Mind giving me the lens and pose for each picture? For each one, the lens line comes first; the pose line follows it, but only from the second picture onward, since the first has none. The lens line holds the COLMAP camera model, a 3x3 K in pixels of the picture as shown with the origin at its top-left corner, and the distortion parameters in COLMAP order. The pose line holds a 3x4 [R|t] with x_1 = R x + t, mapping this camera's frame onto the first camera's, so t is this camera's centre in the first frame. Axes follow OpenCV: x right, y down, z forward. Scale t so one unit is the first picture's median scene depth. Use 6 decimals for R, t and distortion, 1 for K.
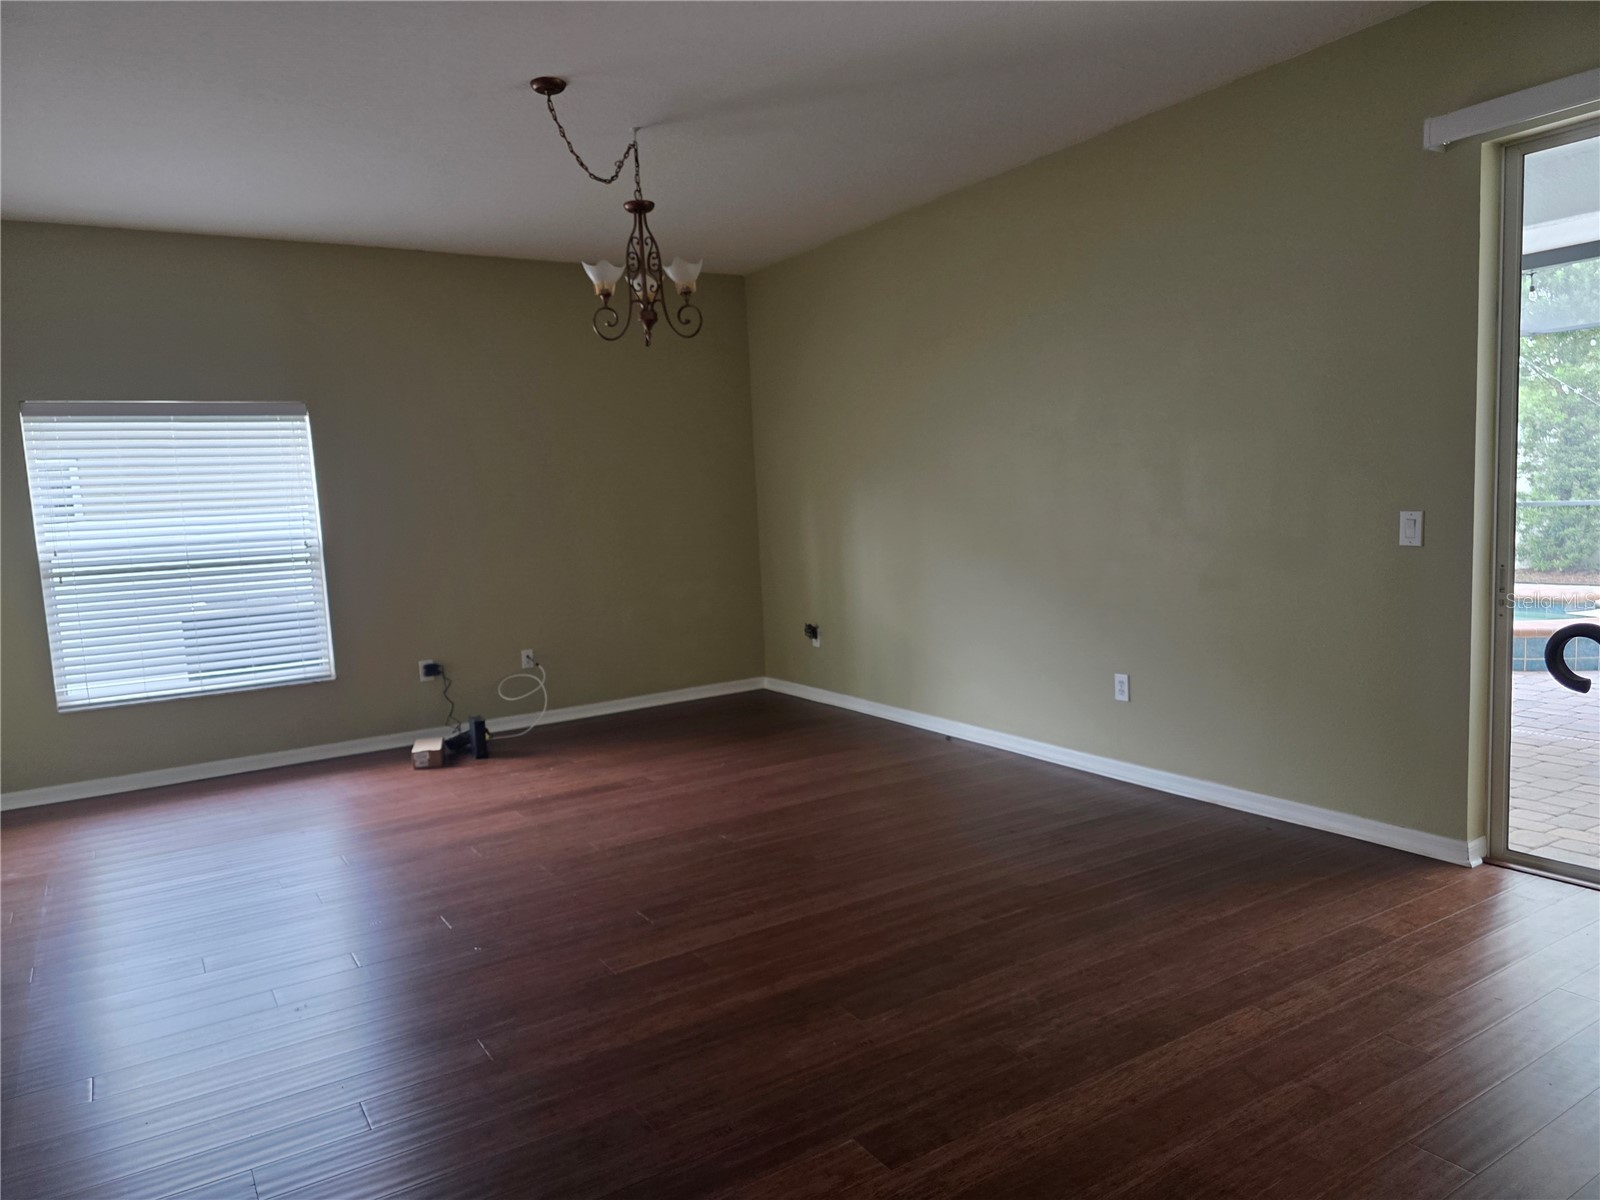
lens RADIAL K [[1066.1, 0, 803.8], [0, 1066.1, 605.7], [0, 0, 1]] dist [0.017448, -0.015152]
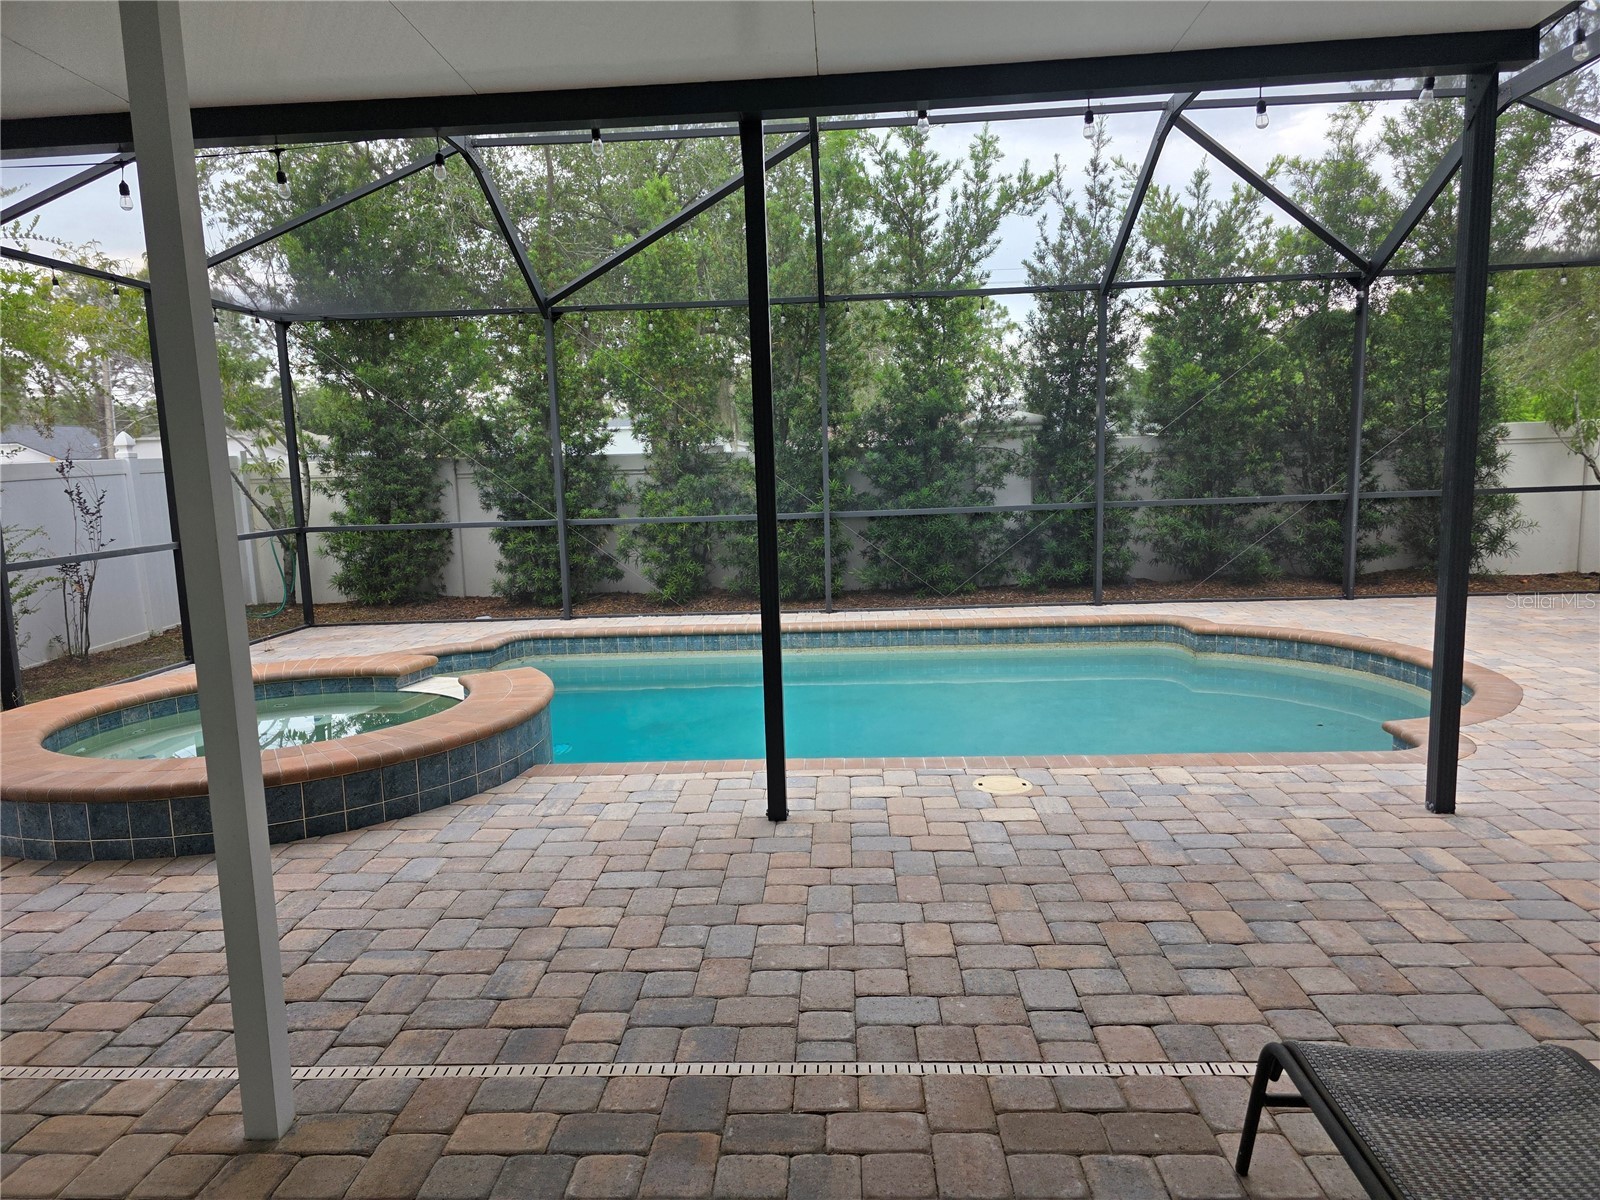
lens RADIAL K [[1066.1, 0, 805.6], [0, 1066.1, 603.8], [0, 0, 1]] dist [0.017448, -0.015152]
pose [[0.551820, -0.087308, 0.829381, 0.176306], [0.095193, 0.994599, 0.041365, -0.036270], [-0.828513, 0.056125, 0.557151, 0.240711]]
